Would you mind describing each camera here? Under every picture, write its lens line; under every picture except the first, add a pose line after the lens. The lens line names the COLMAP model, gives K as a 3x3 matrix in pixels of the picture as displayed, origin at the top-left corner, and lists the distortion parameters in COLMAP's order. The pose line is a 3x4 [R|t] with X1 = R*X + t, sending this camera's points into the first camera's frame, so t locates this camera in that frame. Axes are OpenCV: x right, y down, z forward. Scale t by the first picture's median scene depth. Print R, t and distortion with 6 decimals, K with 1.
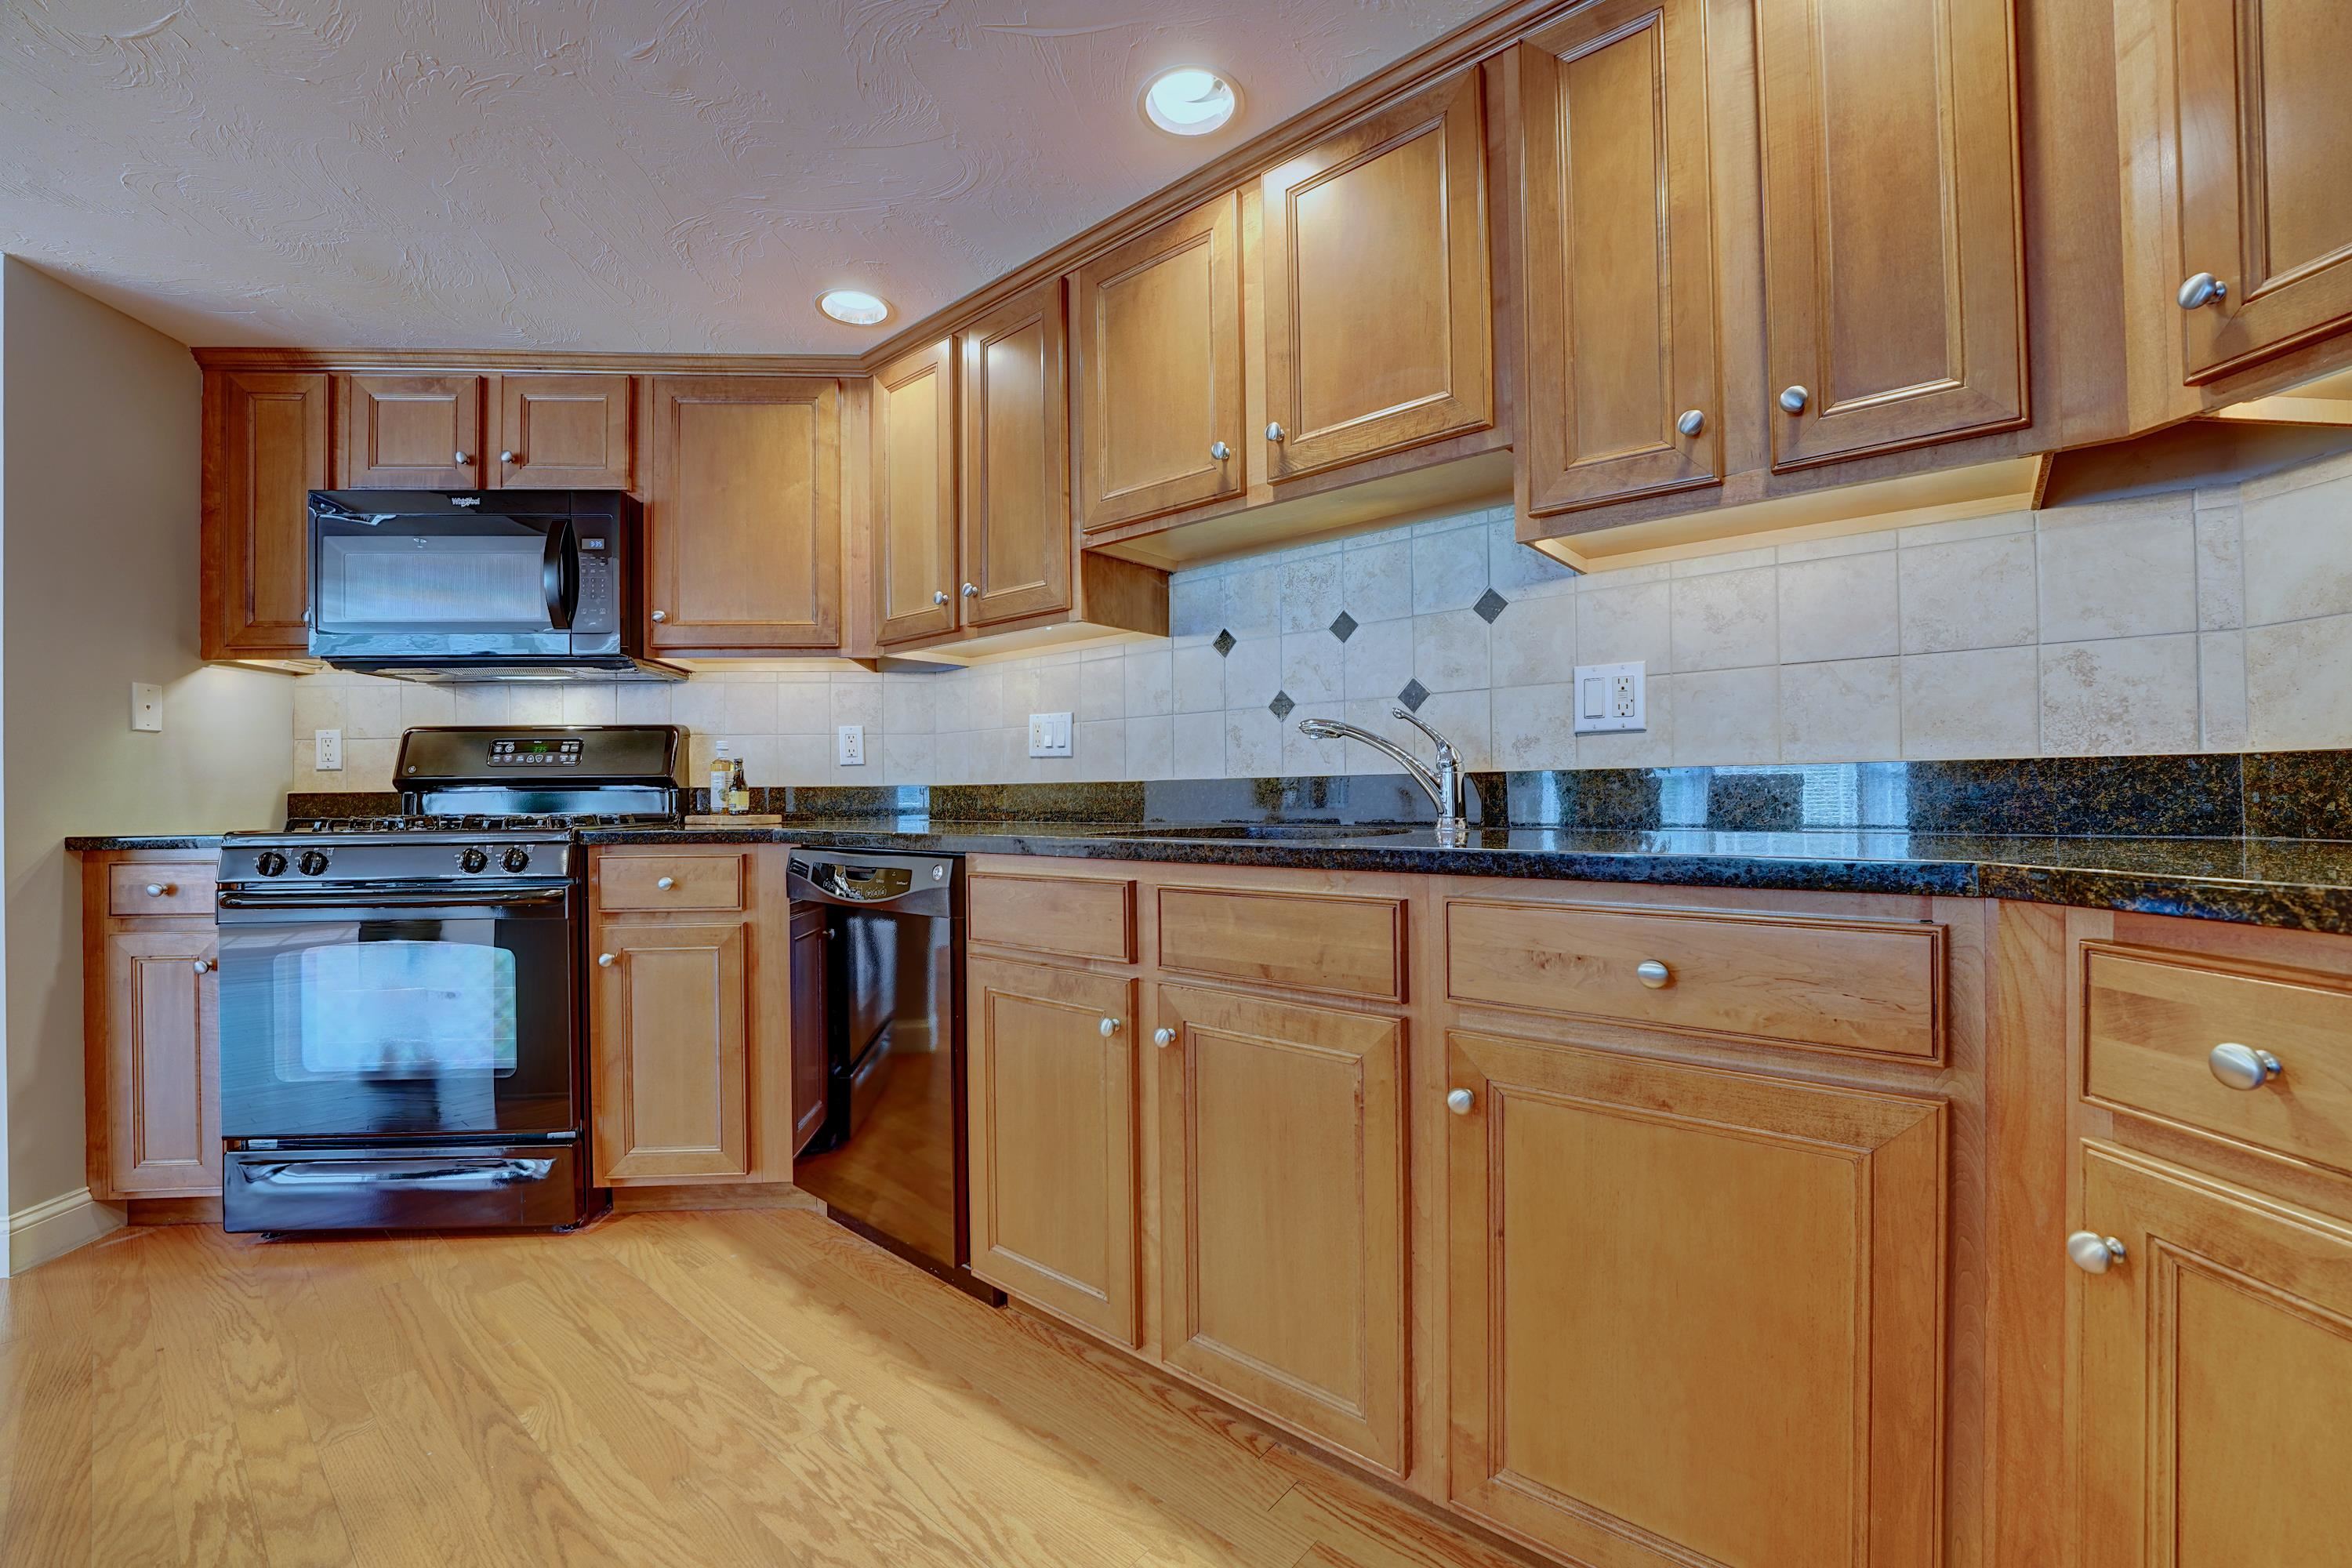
lens RADIAL K [[960.3, 0, 1169.7], [0, 960.3, 792.8], [0, 0, 1]] dist [-0.030160, 0.003147]
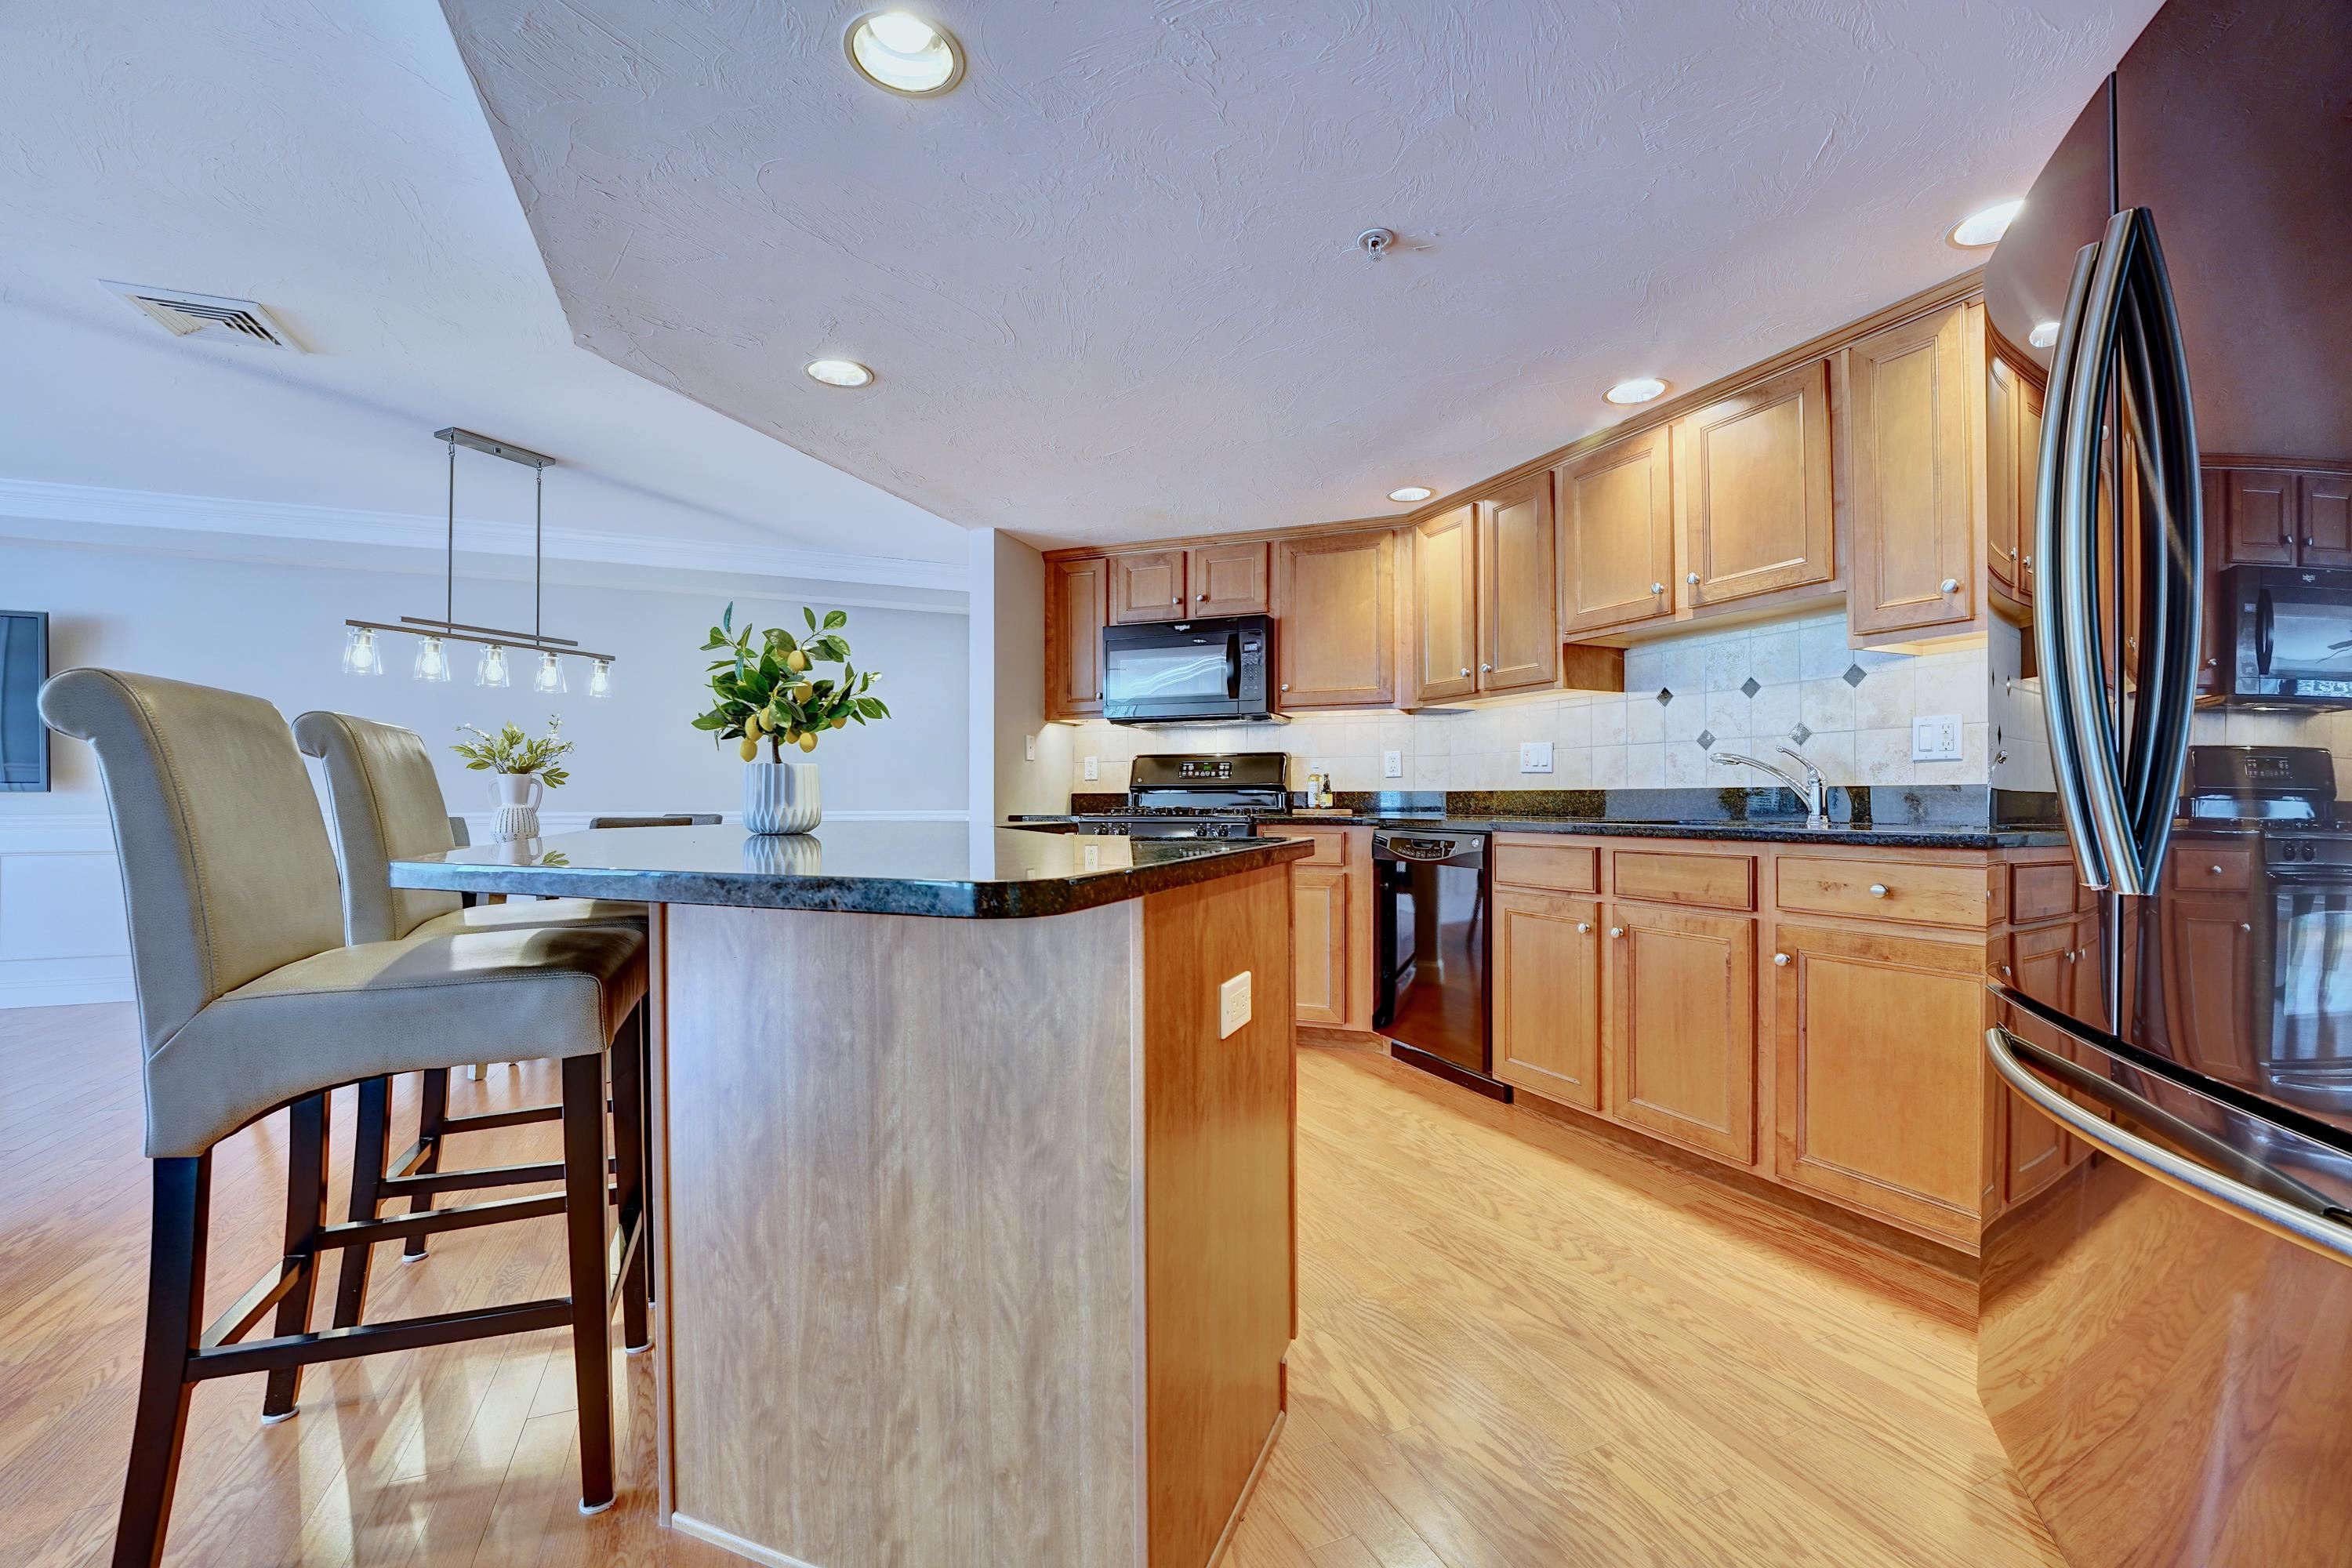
lens RADIAL K [[960.3, 0, 1169.7], [0, 960.3, 792.8], [0, 0, 1]] dist [-0.030160, 0.003147]
pose [[0.898571, 0.006227, -0.438784, 0.018338], [-0.006250, 0.999980, 0.001393, -0.005788], [0.438784, 0.001490, 0.898592, -0.737841]]
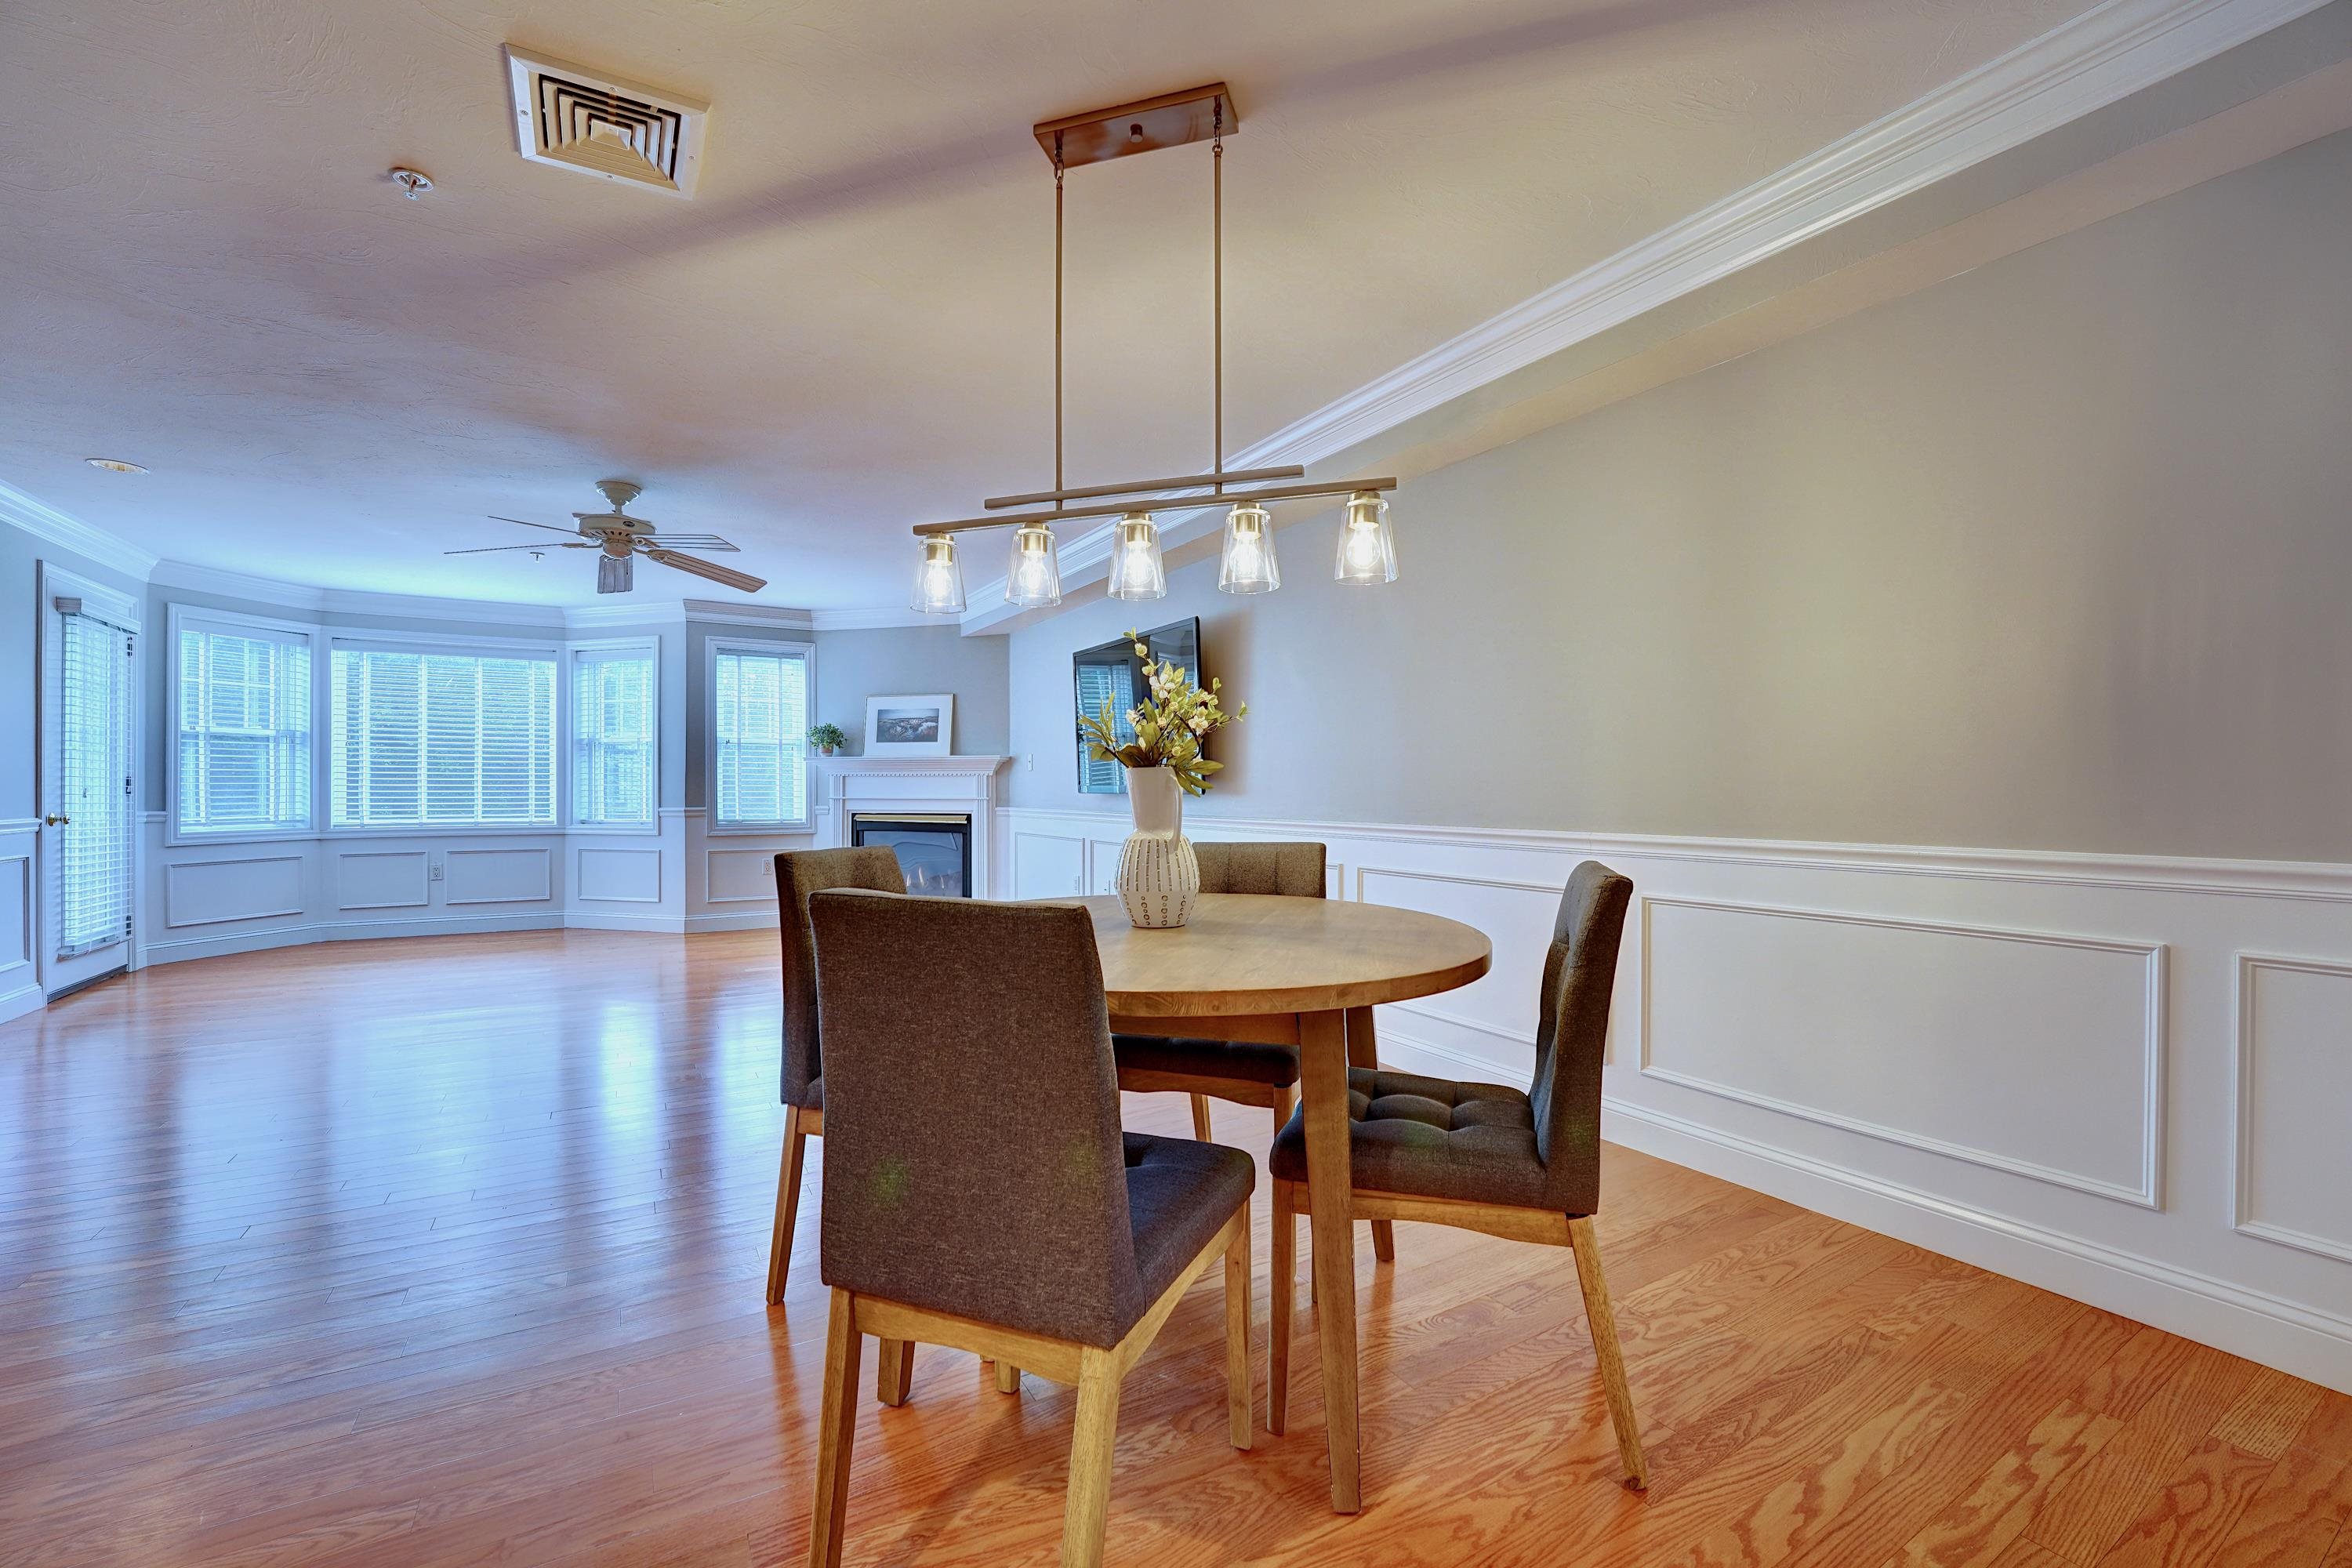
lens RADIAL K [[958.8, 0, 1172.1], [0, 958.8, 790.1], [0, 0, 1]] dist [-0.030272, 0.004719]
pose [[-0.327340, 0.008658, -0.944867, -1.149892], [0.007280, 0.999951, 0.006640, -0.013526], [0.944879, -0.004705, -0.327387, 0.776467]]
